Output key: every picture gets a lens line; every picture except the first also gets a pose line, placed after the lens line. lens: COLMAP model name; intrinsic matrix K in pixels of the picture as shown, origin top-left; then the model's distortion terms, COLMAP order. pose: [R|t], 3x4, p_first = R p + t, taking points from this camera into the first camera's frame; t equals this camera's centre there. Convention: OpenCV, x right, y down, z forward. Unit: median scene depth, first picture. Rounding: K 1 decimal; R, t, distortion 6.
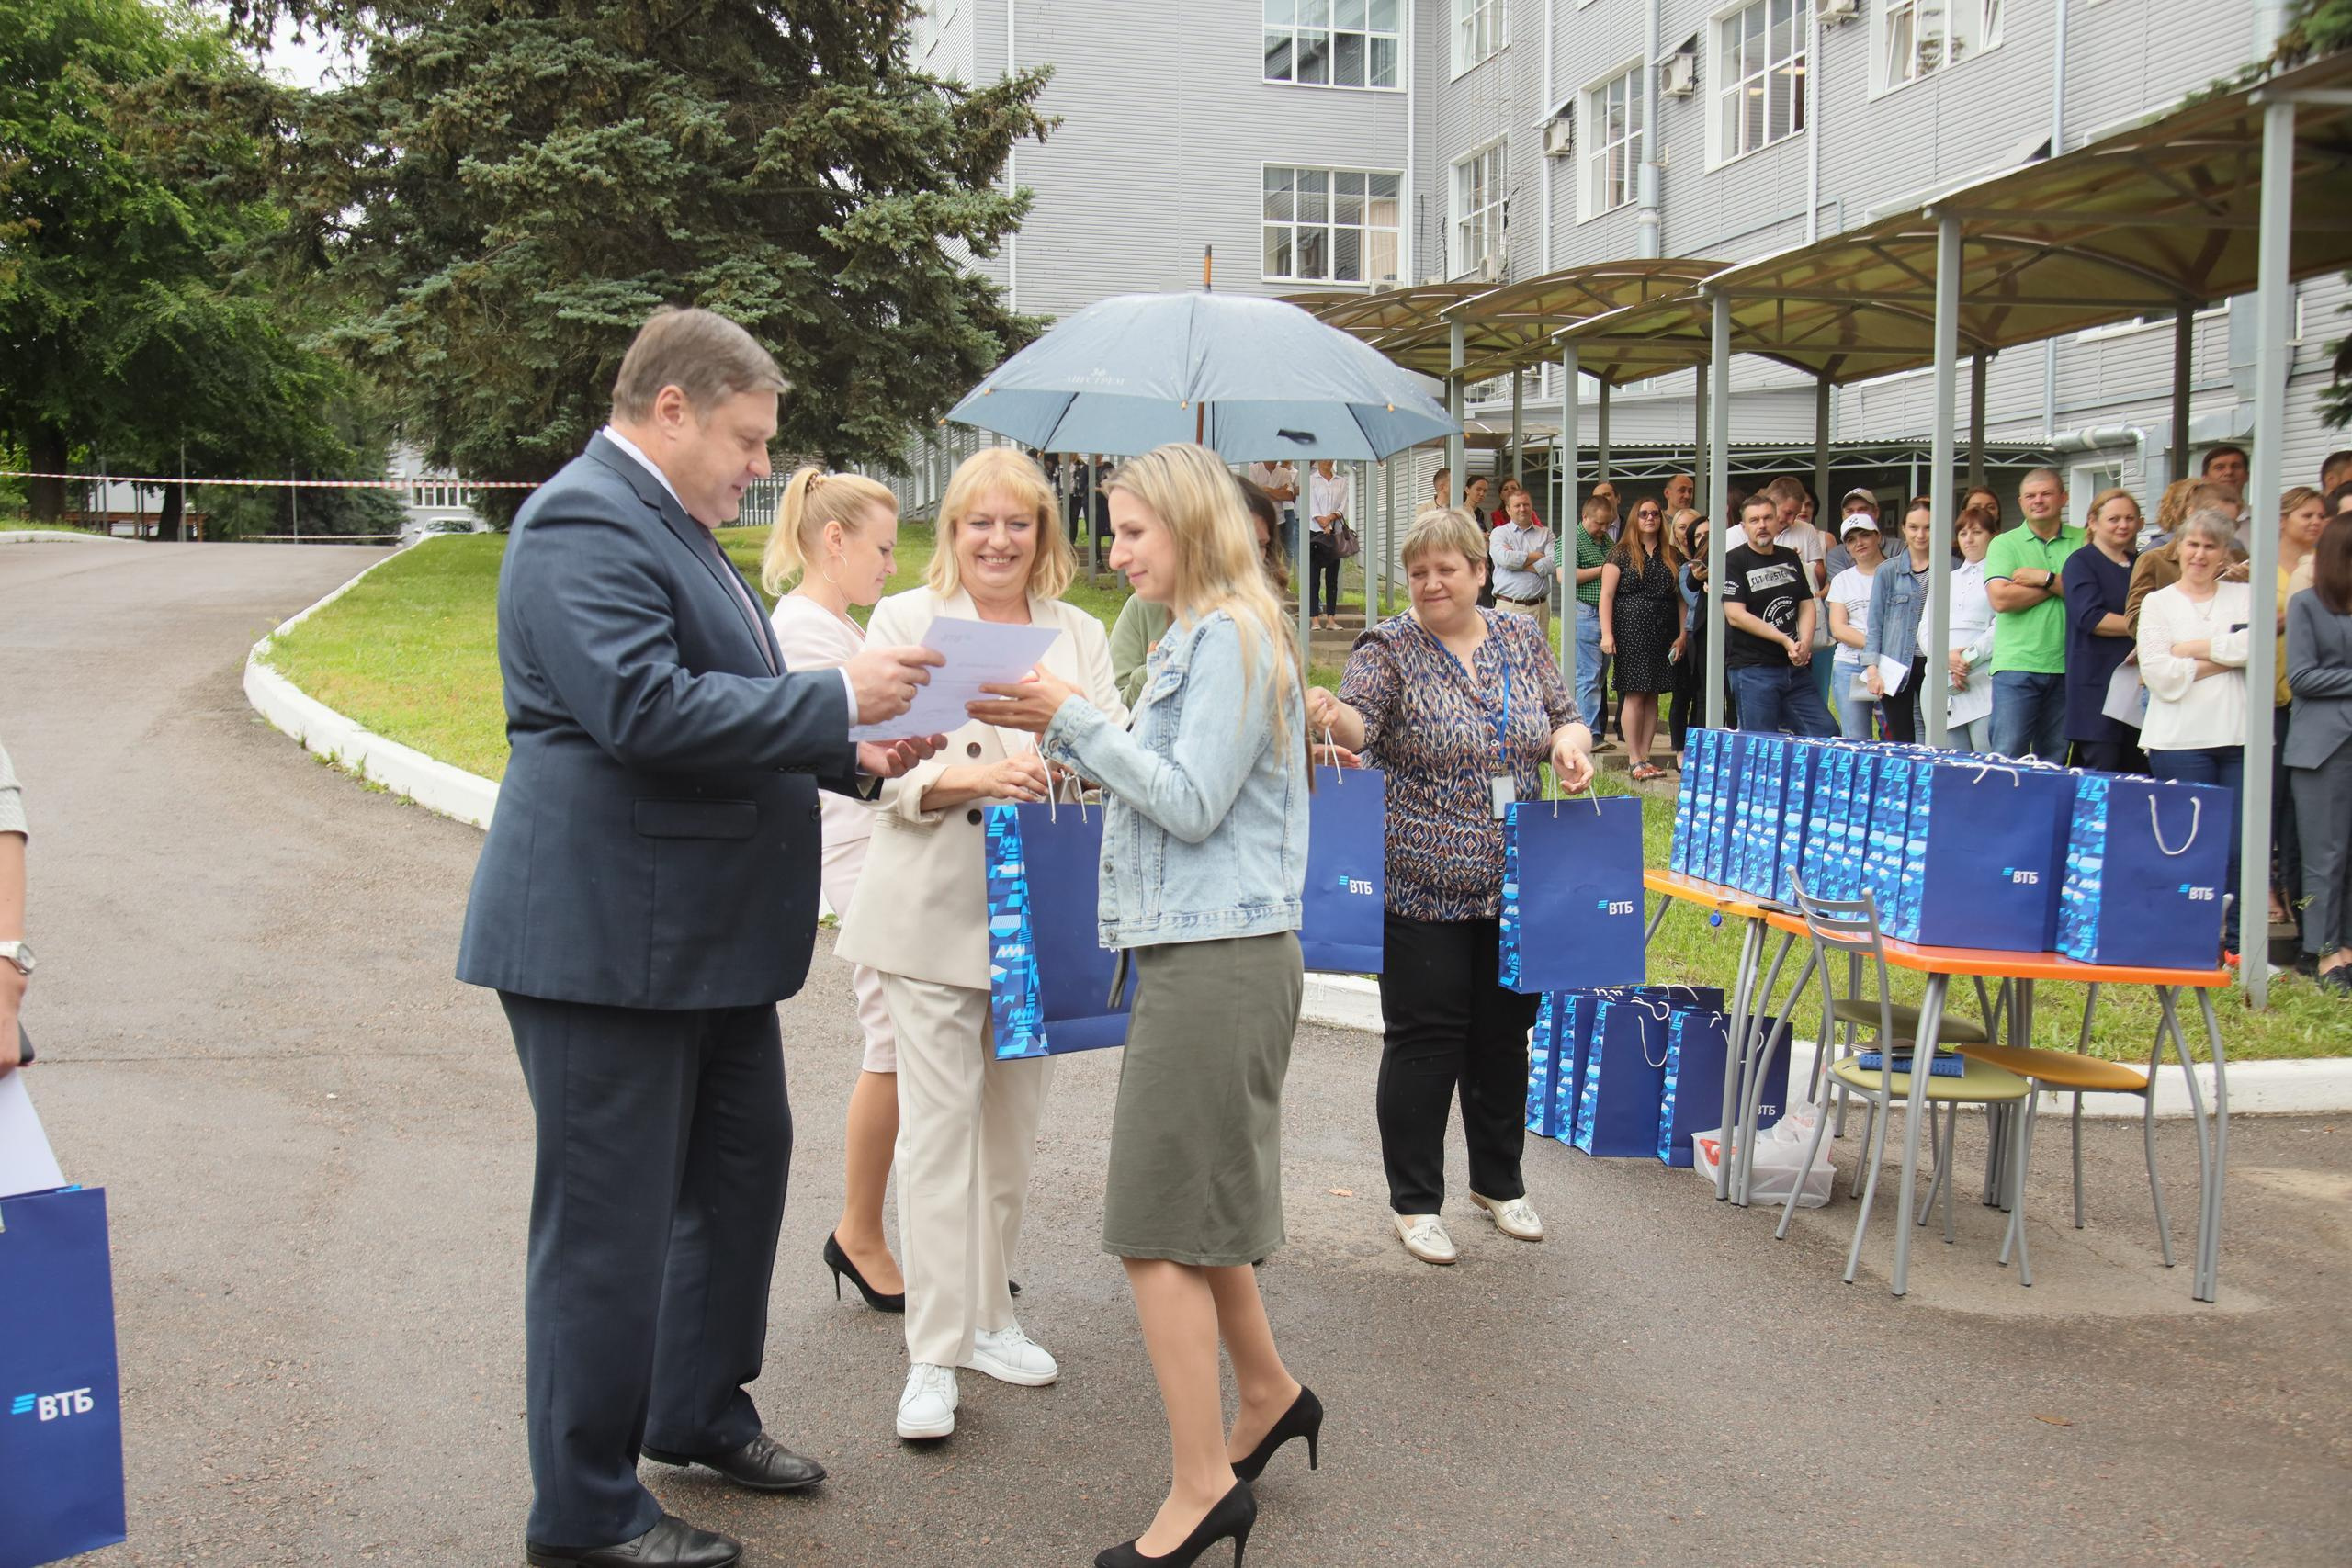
lens RADIAL K [[2319.0, 0, 1171.9], [0, 2319.0, 791.7], [0, 0, 1]] dist [0.037417, 0.000000]
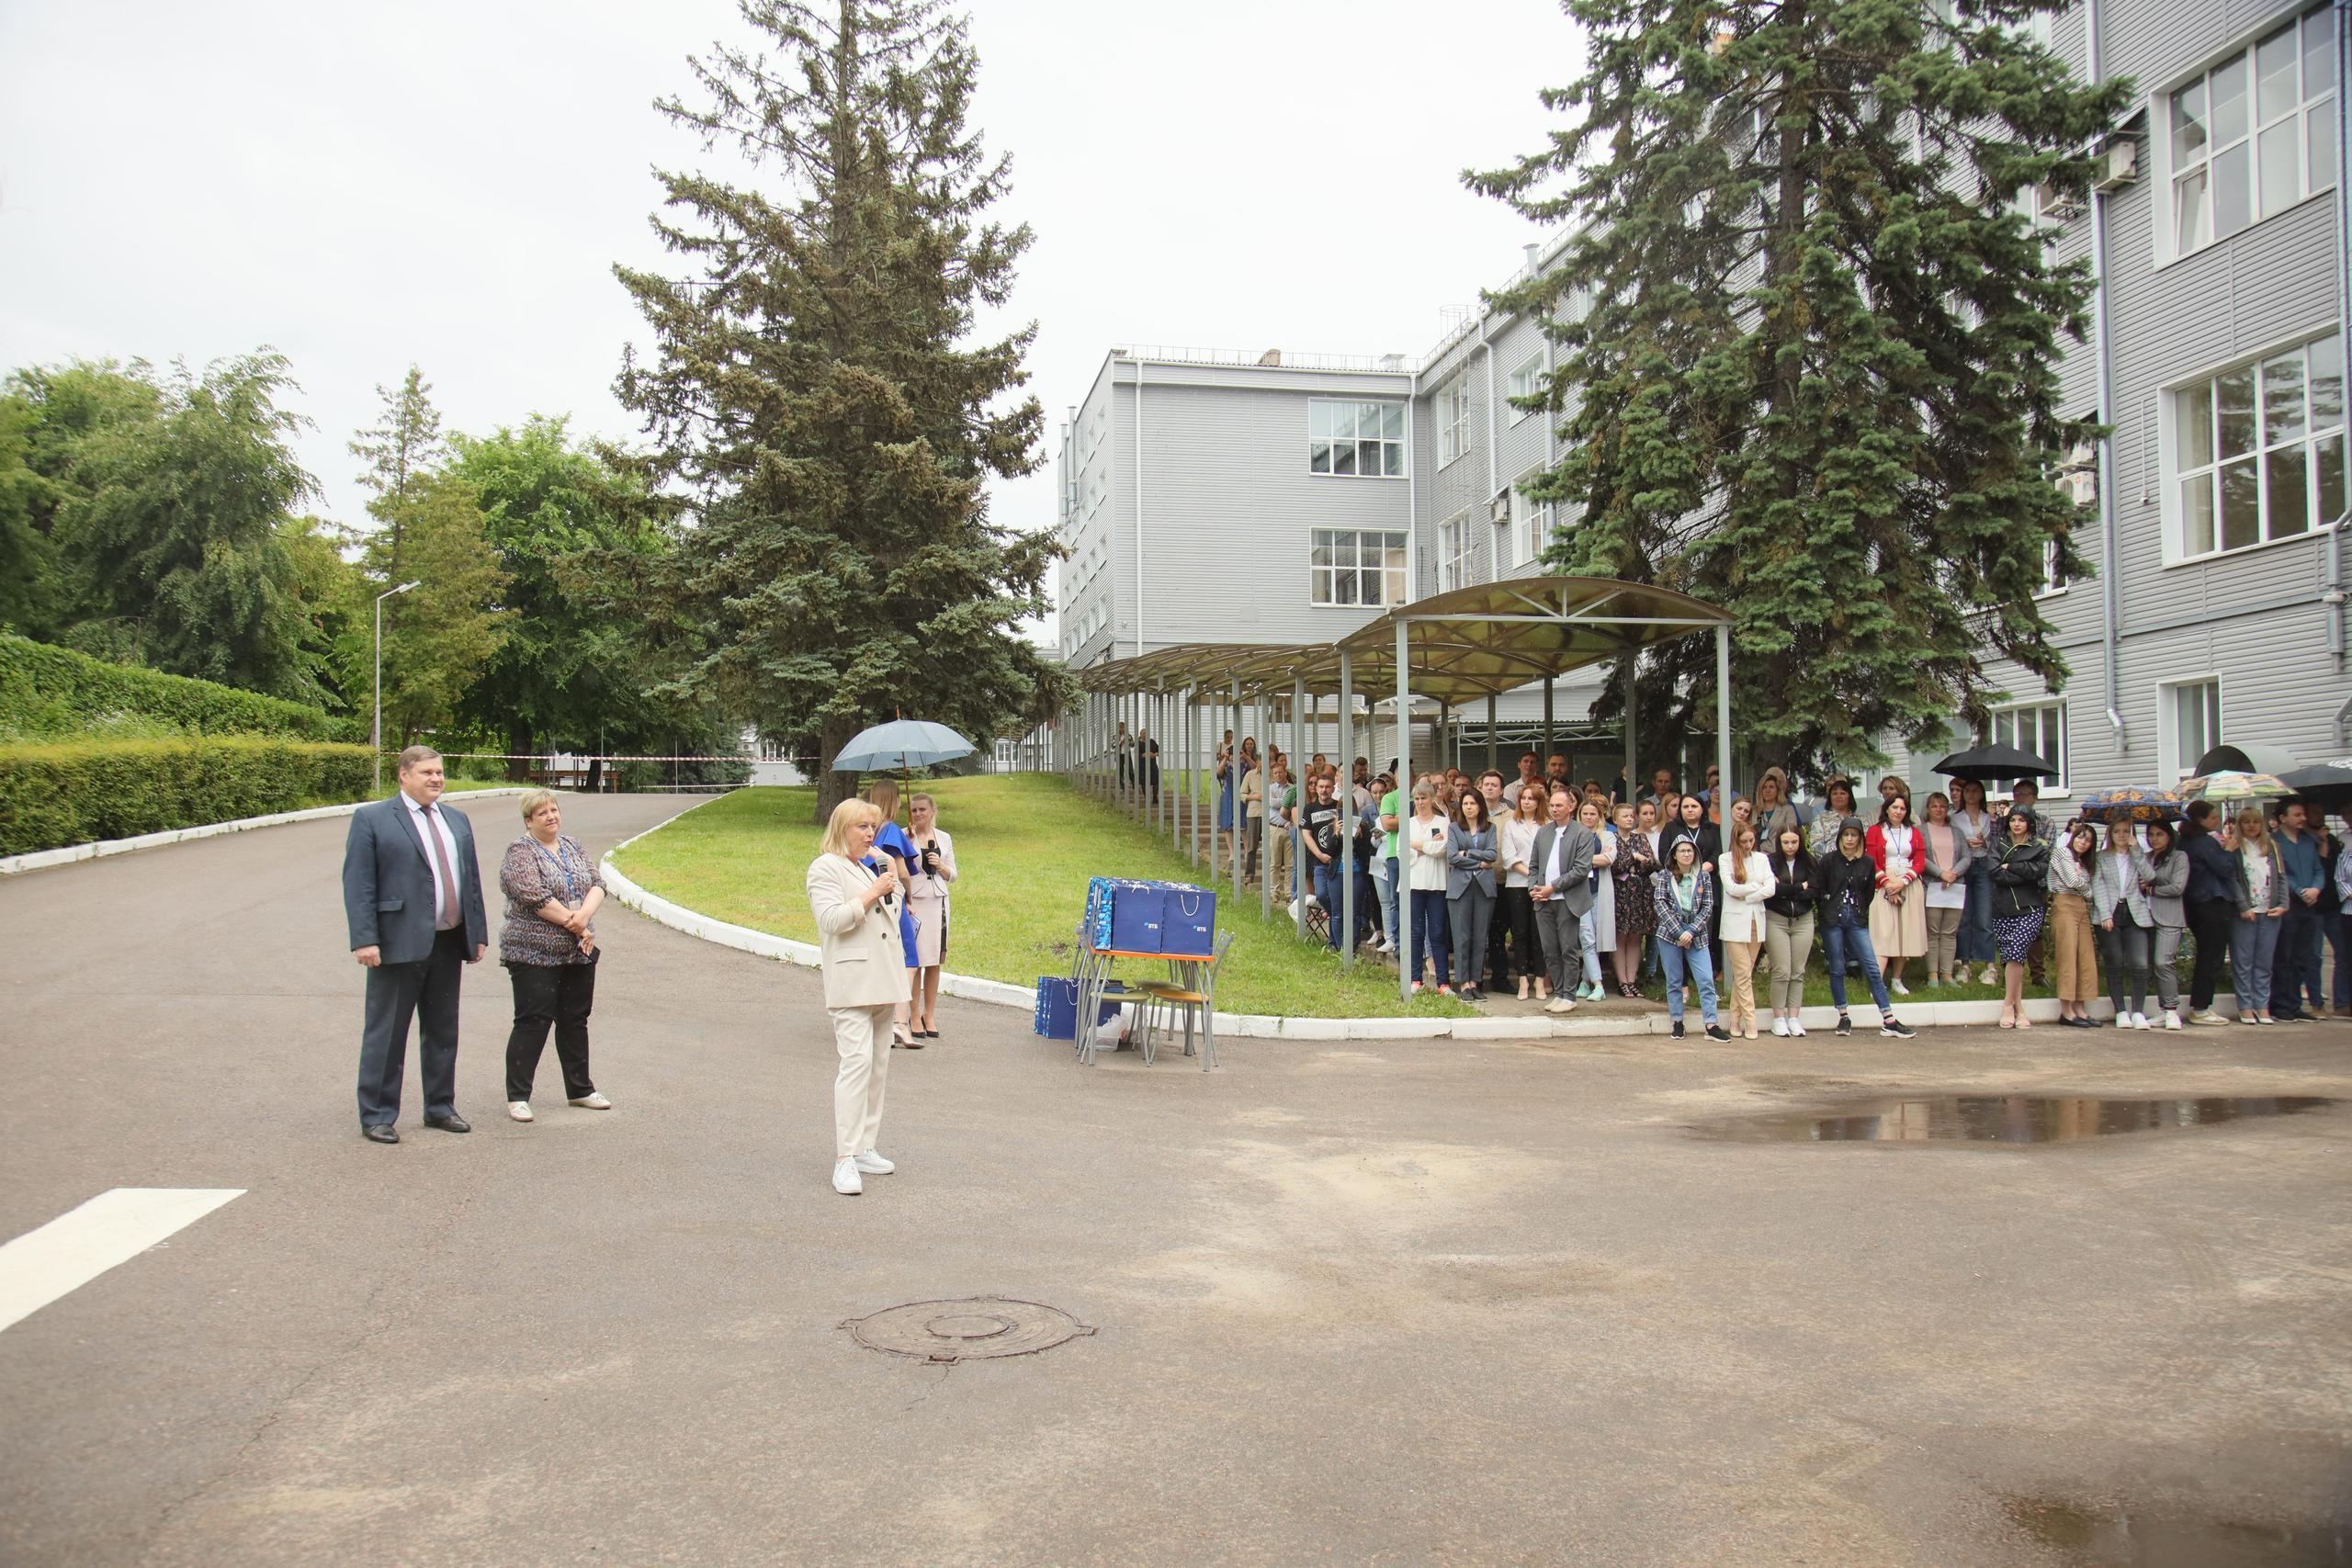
lens RADIAL K [[1771.2, 0, 1159.8], [0, 1771.2, 807.0], [0, 0, 1]] dist [-0.081820, 0.054883]
pose [[0.995198, -0.008231, -0.097534, 0.178848], [-0.000682, 0.995851, -0.090992, 0.027161], [0.097879, 0.090621, 0.991064, -0.354829]]
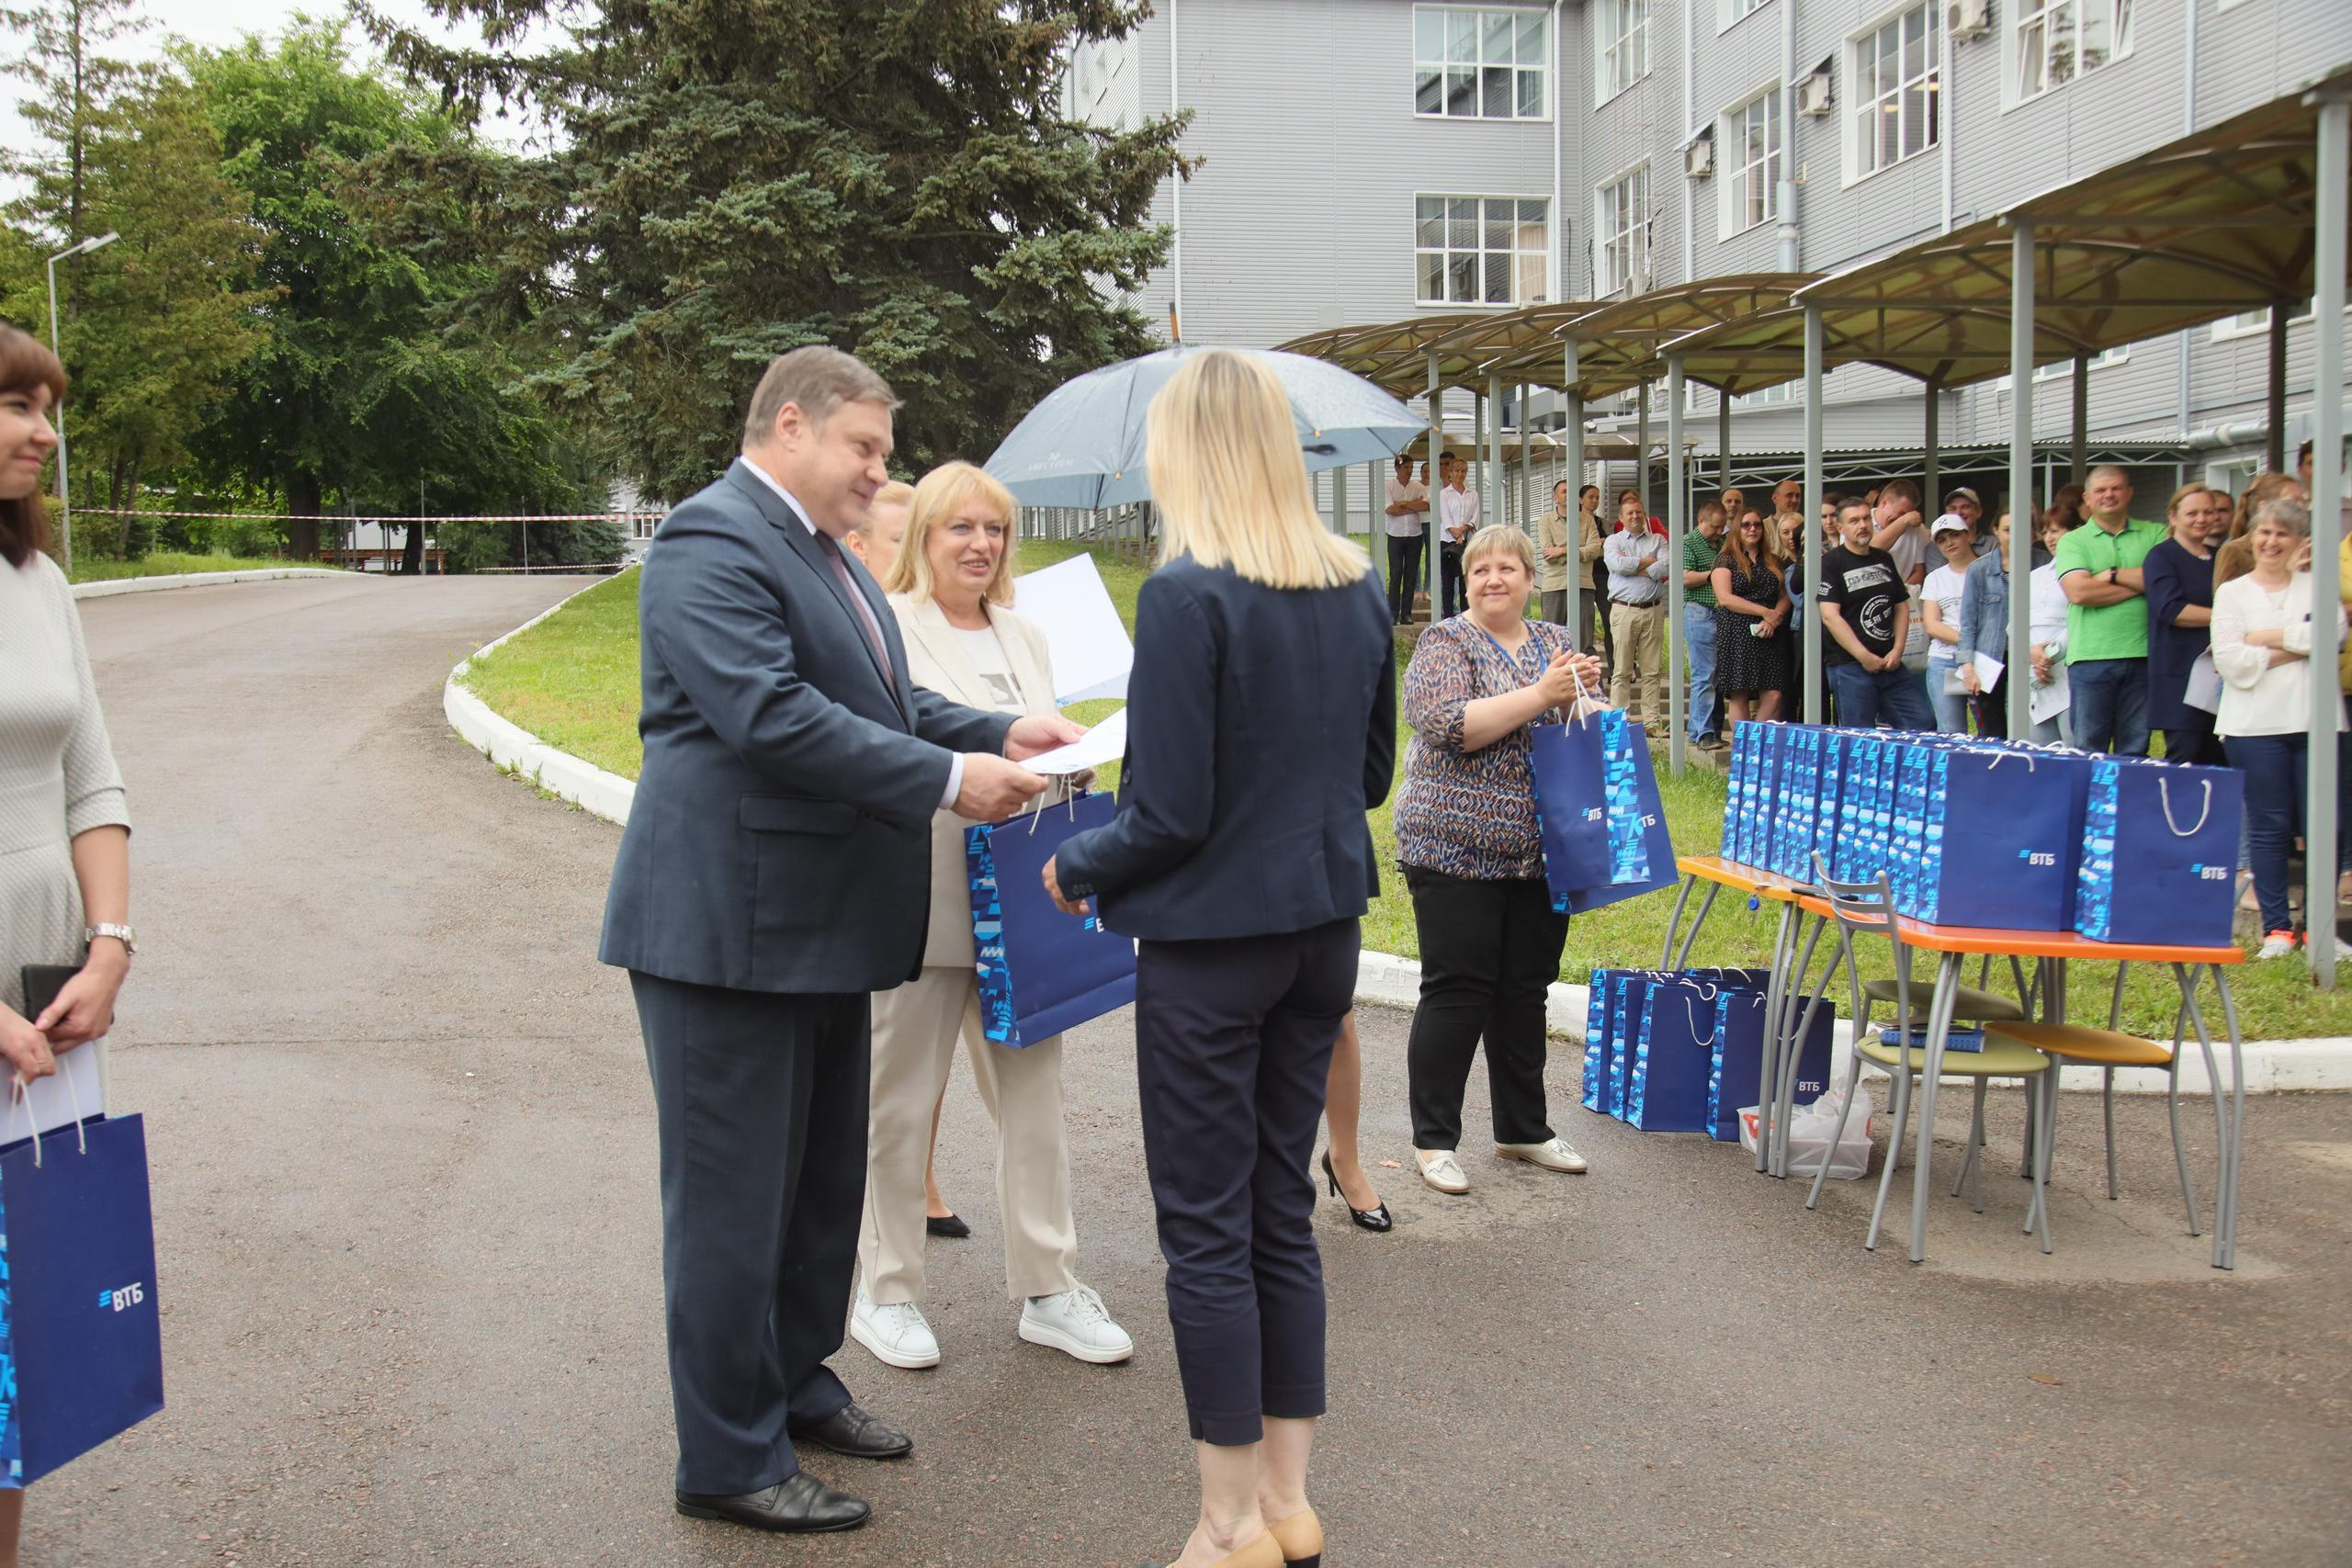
lens RADIAL K [[2200.5, 0, 1170.1], [0, 2200.5, 796.6], [0, 0, 1]] dist [0.015963, 0.000000]
pose [[0.996734, -0.011735, -0.079902, 0.017744], [0.011800, 0.999930, 0.000337, 0.001183], [0.079893, -0.001279, 0.996803, -0.002455]]
